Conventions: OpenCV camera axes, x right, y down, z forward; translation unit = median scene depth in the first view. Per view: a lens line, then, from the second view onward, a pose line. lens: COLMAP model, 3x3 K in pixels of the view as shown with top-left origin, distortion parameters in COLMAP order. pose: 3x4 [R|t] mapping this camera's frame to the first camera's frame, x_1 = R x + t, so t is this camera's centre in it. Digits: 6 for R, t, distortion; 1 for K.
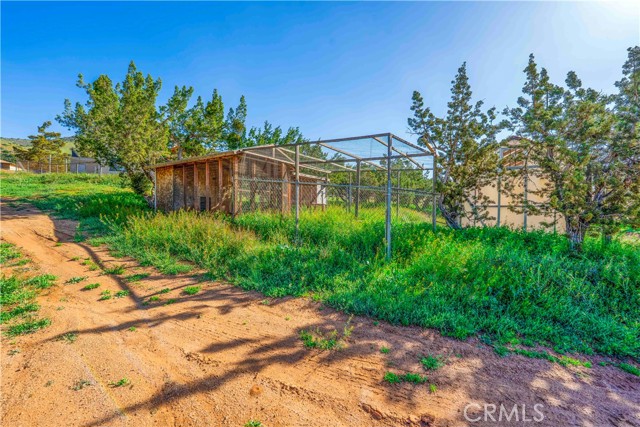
lens RADIAL K [[258.0, 0, 318.1], [0, 258.0, 213.7], [0, 0, 1]] dist [-0.010943, -0.000375]
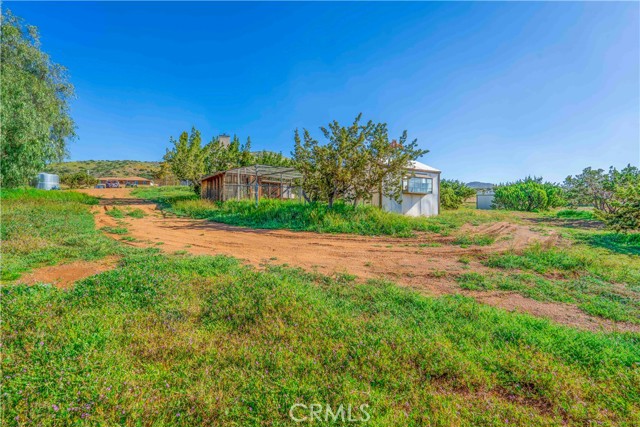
lens RADIAL K [[258.0, 0, 318.1], [0, 258.0, 213.7], [0, 0, 1]] dist [-0.010943, -0.000375]
pose [[0.954148, -0.004543, -0.299302, 0.707682], [-0.002144, 0.999755, -0.022010, 0.100484], [0.299329, 0.021643, 0.953905, -0.528427]]
